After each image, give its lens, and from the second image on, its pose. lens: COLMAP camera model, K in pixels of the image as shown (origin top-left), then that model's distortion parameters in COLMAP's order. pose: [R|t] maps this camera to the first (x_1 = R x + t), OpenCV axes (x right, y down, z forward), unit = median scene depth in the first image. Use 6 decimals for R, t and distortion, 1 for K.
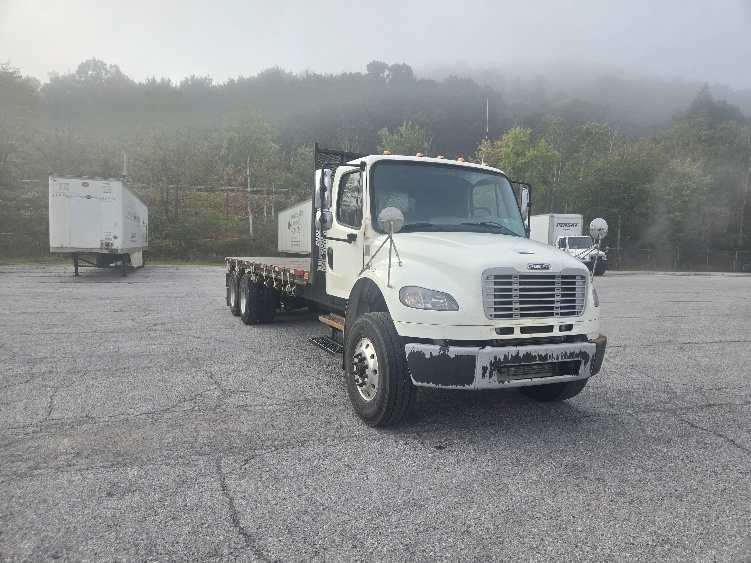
lens RADIAL K [[549.3, 0, 375.5], [0, 549.3, 281.5], [0, 0, 1]] dist [0.002055, 0.001033]
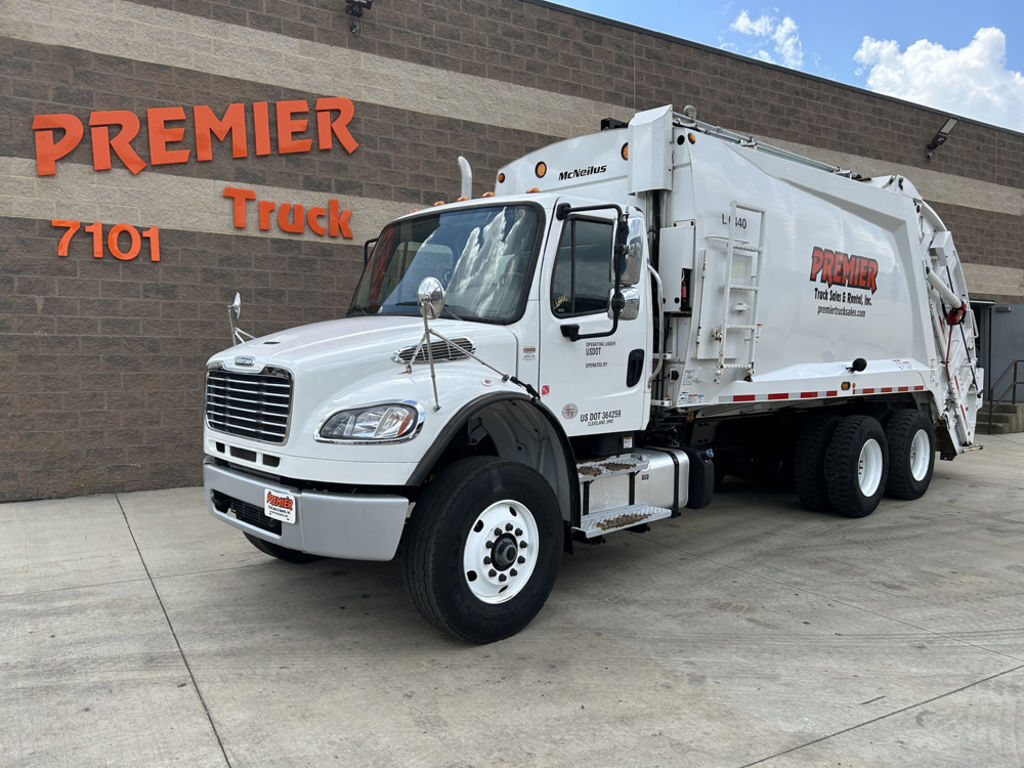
lens RADIAL K [[789.8, 0, 512.0], [0, 789.8, 384.0], [0, 0, 1]] dist [0.087516, -0.001253]
pose [[0.320230, 0.029940, -0.946866, 1.294218], [-0.069532, 0.997547, 0.008027, -0.029750], [0.944785, 0.063267, 0.321527, 0.967739]]
